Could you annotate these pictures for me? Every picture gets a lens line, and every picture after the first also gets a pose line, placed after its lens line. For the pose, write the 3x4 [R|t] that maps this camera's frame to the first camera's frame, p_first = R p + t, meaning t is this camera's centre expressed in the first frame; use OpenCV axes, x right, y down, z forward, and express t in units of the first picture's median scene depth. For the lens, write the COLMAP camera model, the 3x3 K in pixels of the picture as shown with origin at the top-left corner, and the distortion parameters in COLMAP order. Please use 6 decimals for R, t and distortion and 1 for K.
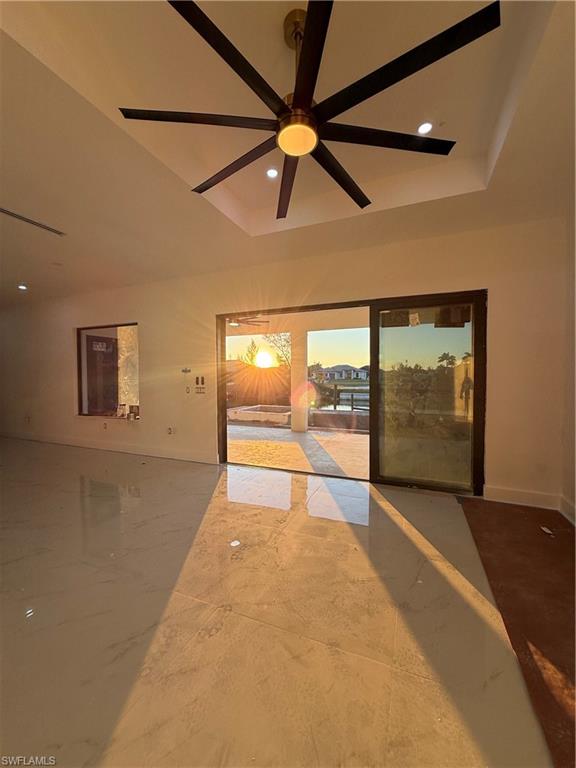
lens RADIAL K [[306.0, 0, 287.5], [0, 306.0, 383.3], [0, 0, 1]] dist [-0.003655, 0.000863]
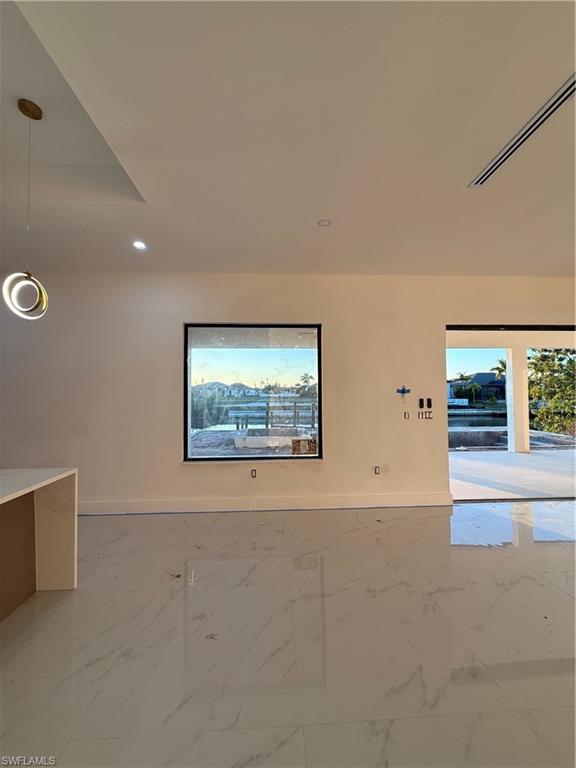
lens RADIAL K [[306.0, 0, 287.2], [0, 306.0, 385.9], [0, 0, 1]] dist [-0.003655, 0.000863]
pose [[0.901003, 0.006332, 0.433766, -0.937882], [0.014586, 0.998886, -0.044879, -0.022388], [-0.433567, 0.046763, 0.899907, 0.413365]]
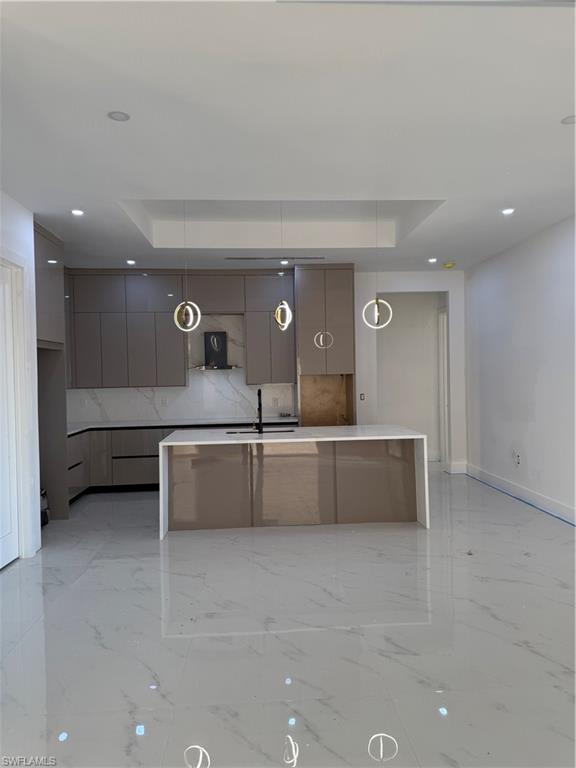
lens RADIAL K [[534.1, 0, 282.7], [0, 534.1, 381.8], [0, 0, 1]] dist [0.031663, -0.031173]
pose [[0.433388, 0.007757, -0.901174, -0.225853], [-0.002807, 0.999970, 0.007258, -0.031816], [0.901203, -0.000616, 0.433396, 0.280452]]
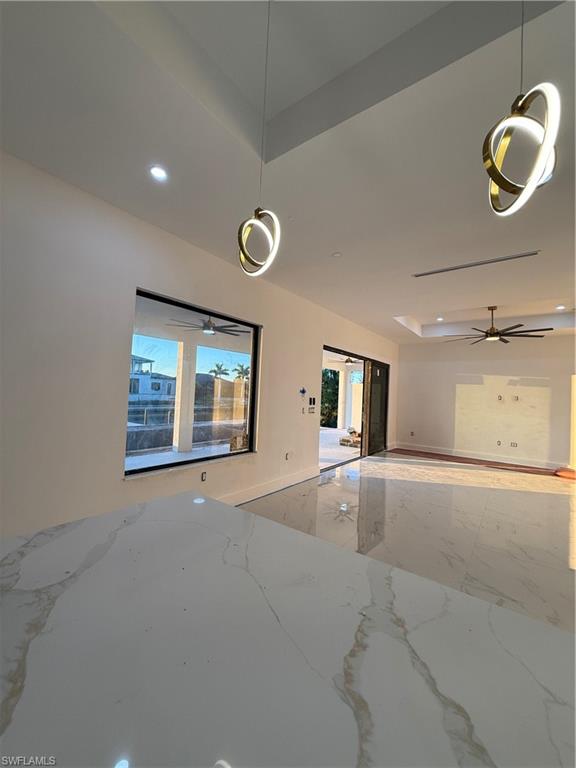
lens RADIAL K [[306.0, 0, 287.1], [0, 306.0, 384.4], [0, 0, 1]] dist [-0.003655, 0.000863]
pose [[0.242891, 0.042390, 0.969127, -1.307635], [-0.020442, 0.999047, -0.038576, -0.023478], [-0.969838, -0.010441, 0.243526, 0.798764]]
